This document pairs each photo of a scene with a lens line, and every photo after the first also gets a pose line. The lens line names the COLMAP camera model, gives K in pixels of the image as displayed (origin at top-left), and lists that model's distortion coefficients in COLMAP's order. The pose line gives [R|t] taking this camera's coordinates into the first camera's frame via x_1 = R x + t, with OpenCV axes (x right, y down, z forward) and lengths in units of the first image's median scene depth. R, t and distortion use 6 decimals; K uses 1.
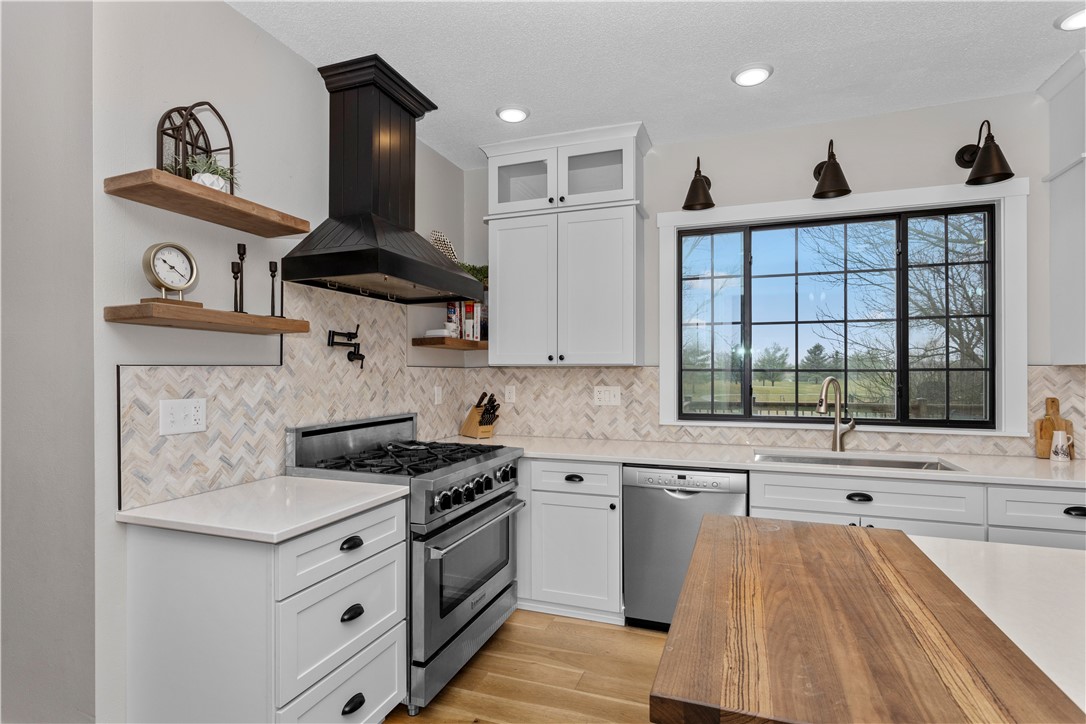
lens RADIAL K [[540.8, 0, 538.8], [0, 540.8, 371.1], [0, 0, 1]] dist [-0.010880, 0.005768]
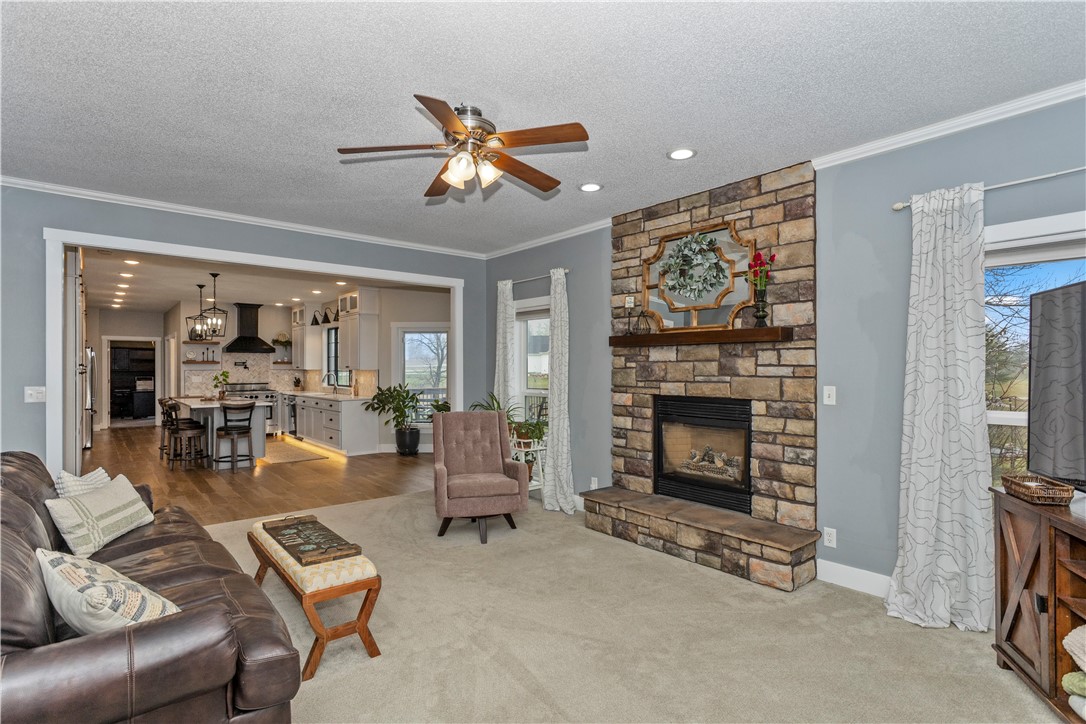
lens RADIAL K [[540.8, 0, 547.7], [0, 540.8, 367.9], [0, 0, 1]] dist [-0.010880, 0.005768]
pose [[0.868297, -0.001823, -0.496042, 3.397475], [-0.000604, 0.999989, -0.004732, -0.006480], [0.496045, 0.004409, 0.868286, -1.331708]]
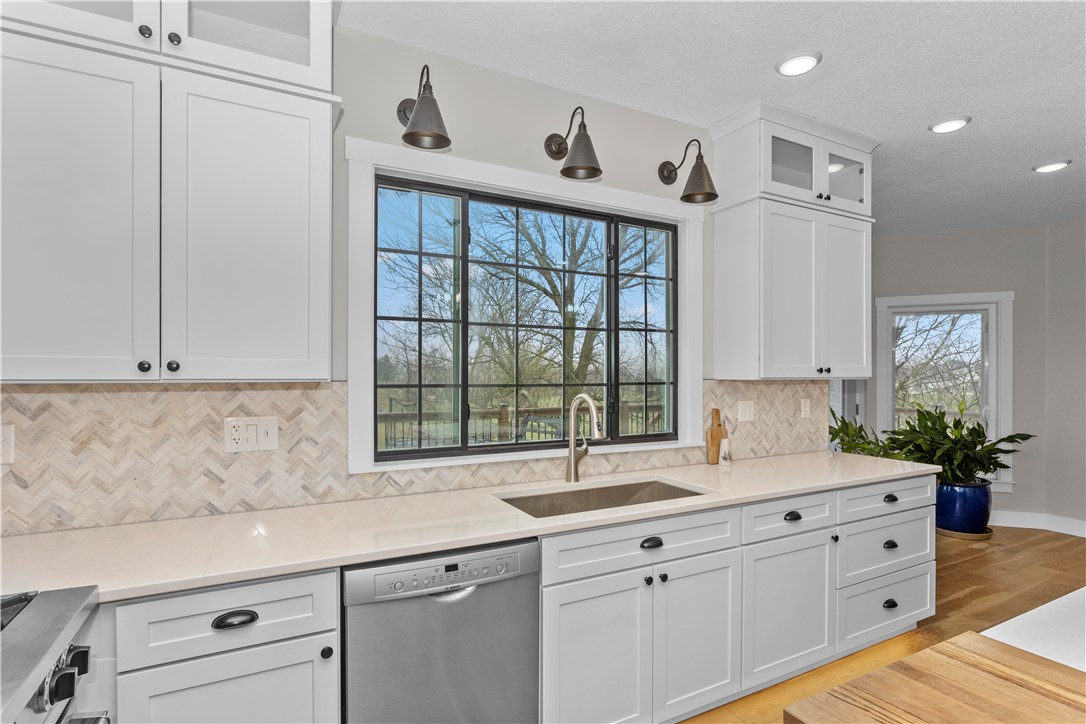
lens RADIAL K [[540.8, 0, 540.7], [0, 540.8, 377.5], [0, 0, 1]] dist [-0.010880, 0.005768]
pose [[0.670316, -0.003783, 0.742066, -0.100426], [0.001553, 0.999992, 0.003695, -0.016487], [-0.742074, -0.001324, 0.670316, 0.452621]]
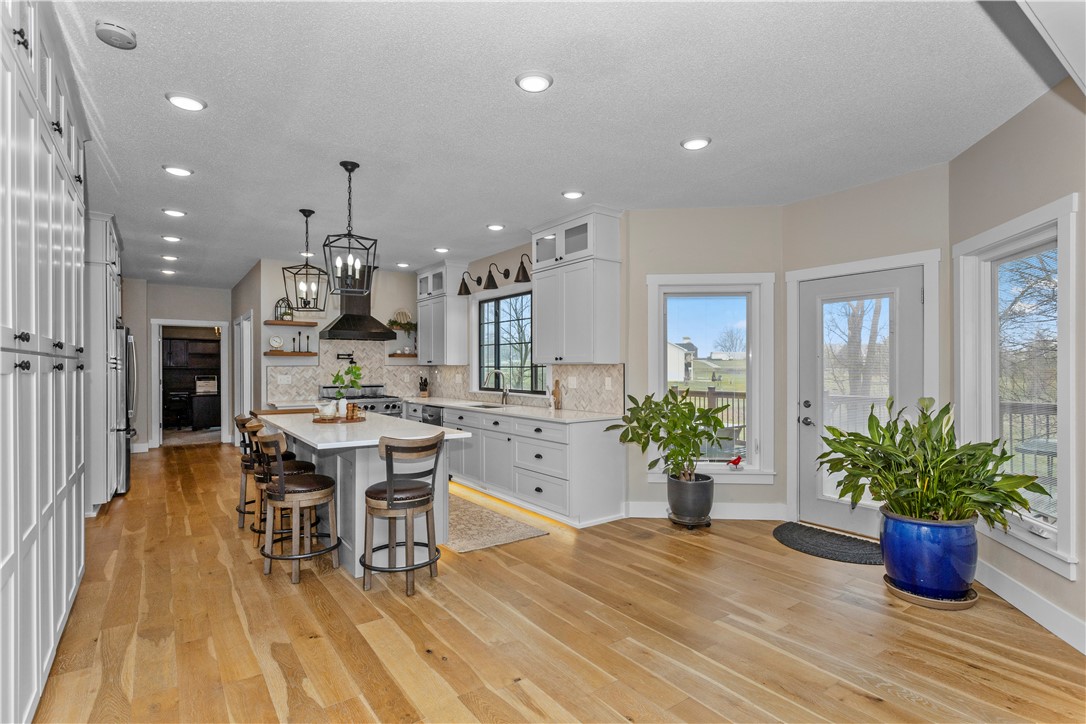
lens RADIAL K [[540.8, 0, 544.5], [0, 540.8, 367.2], [0, 0, 1]] dist [-0.010880, 0.005768]
pose [[0.826879, -0.001867, -0.562377, 1.842476], [-0.000443, 0.999992, -0.003971, 0.008039], [0.562380, 0.003532, 0.826872, -0.677786]]
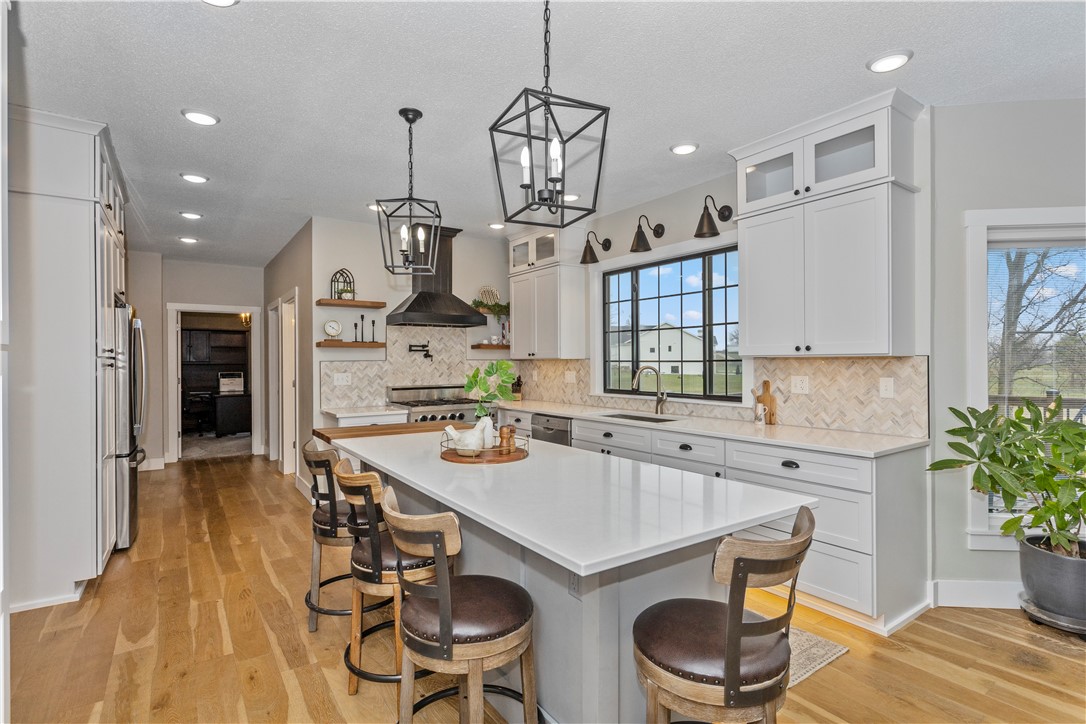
lens RADIAL K [[540.8, 0, 547.9], [0, 540.8, 360.1], [0, 0, 1]] dist [-0.010880, 0.005768]
pose [[0.816468, -0.005773, -0.577362, 1.145631], [0.002845, 0.999978, -0.005976, 0.003491], [0.577384, 0.003237, 0.816467, -0.421503]]
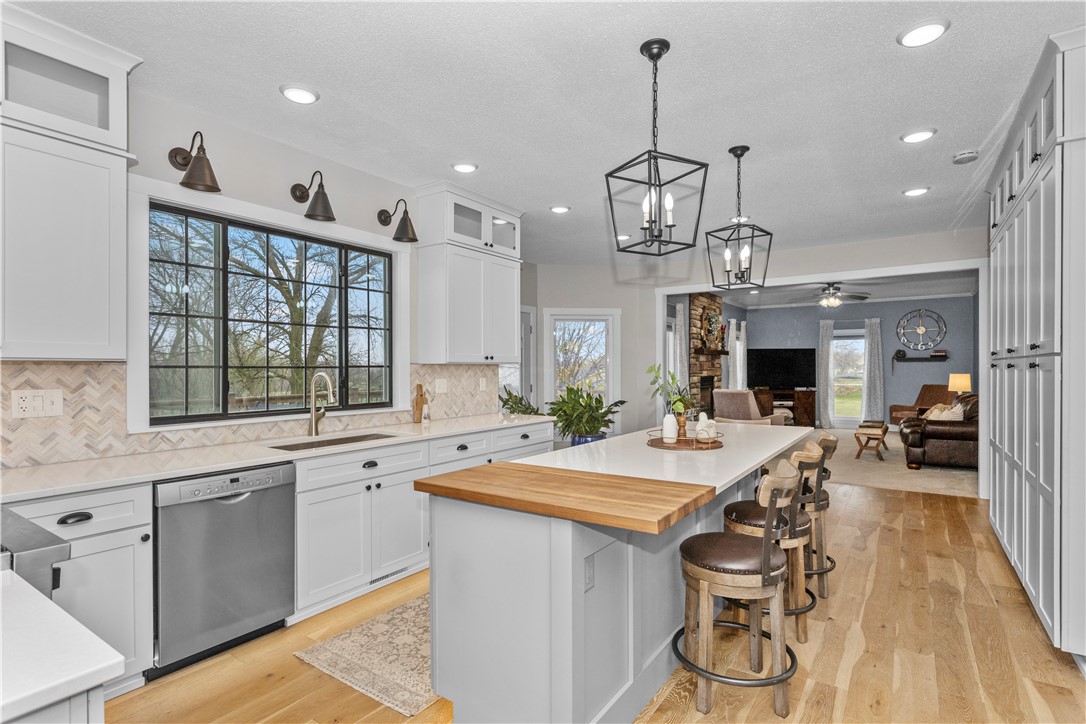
lens RADIAL K [[540.8, 0, 545.8], [0, 540.8, 368.1], [0, 0, 1]] dist [-0.010880, 0.005768]
pose [[0.241795, -0.001720, 0.970326, -0.444564], [0.004861, 0.999988, 0.000561, 0.003126], [-0.970315, 0.004581, 0.241801, 0.215778]]
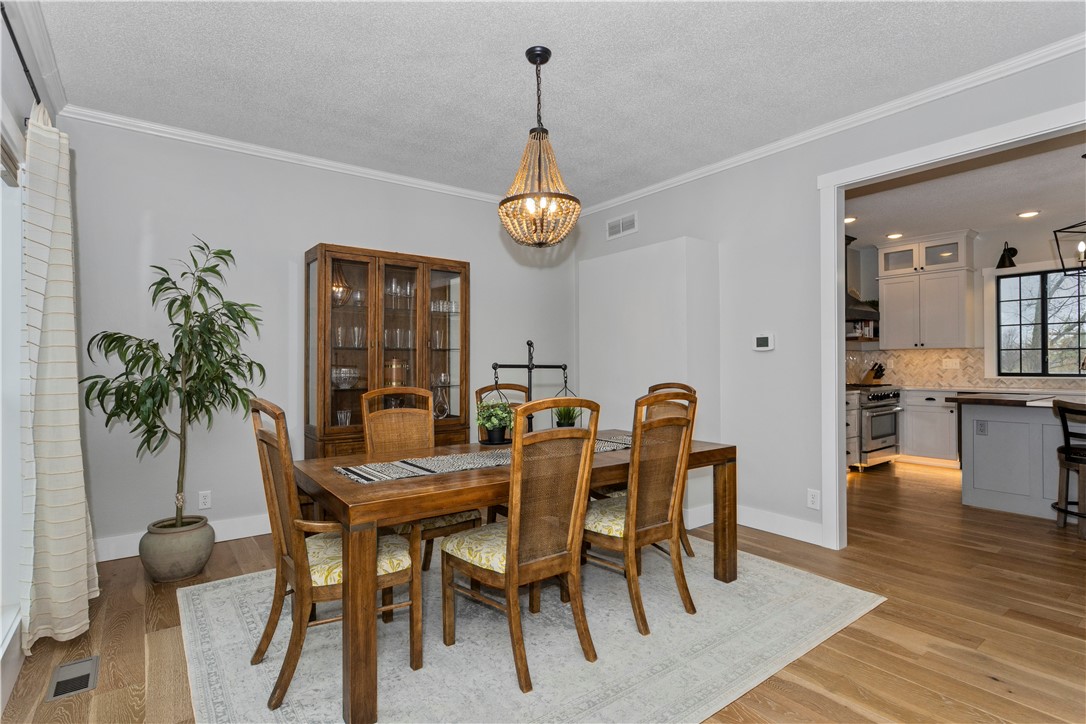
lens RADIAL K [[540.8, 0, 540.2], [0, 540.8, 362.4], [0, 0, 1]] dist [-0.010880, 0.005768]
pose [[0.844567, -0.008172, -0.535388, -0.094689], [0.007439, 0.999966, -0.003529, 0.041233], [0.535399, -0.001002, 0.844599, -1.600627]]
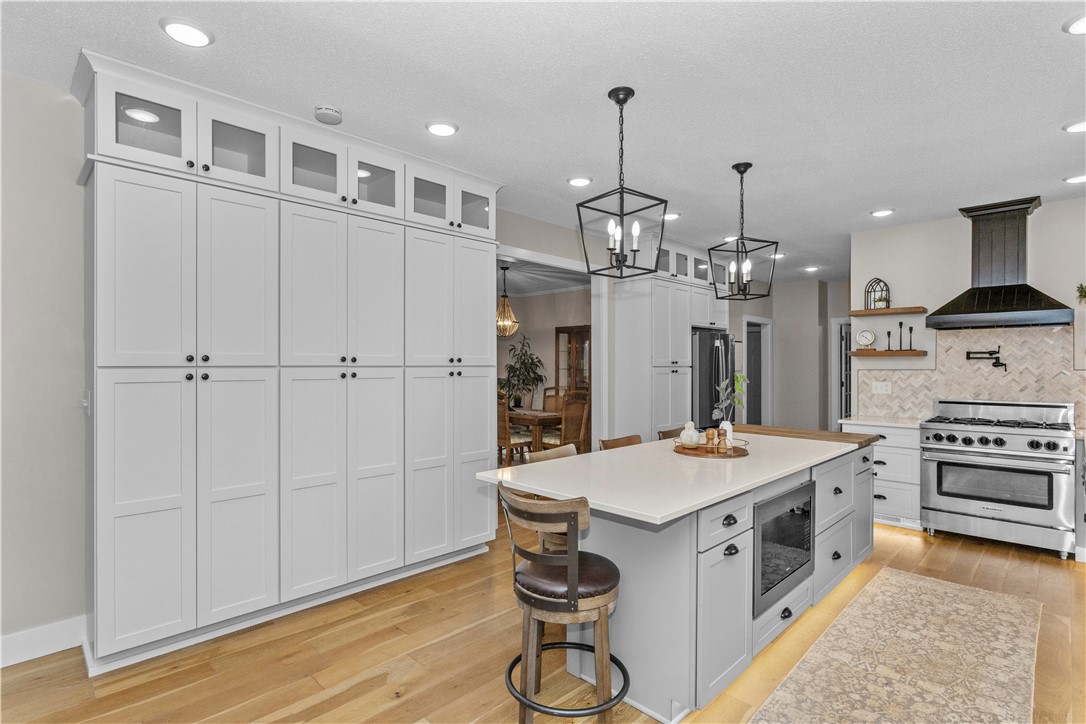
lens RADIAL K [[540.8, 0, 533.9], [0, 540.8, 372.4], [0, 0, 1]] dist [-0.010880, 0.005768]
pose [[-0.416426, 0.010791, -0.909105, 1.640933], [-0.003928, 0.999899, 0.013669, -0.017108], [0.909161, 0.009263, -0.416342, 0.328212]]
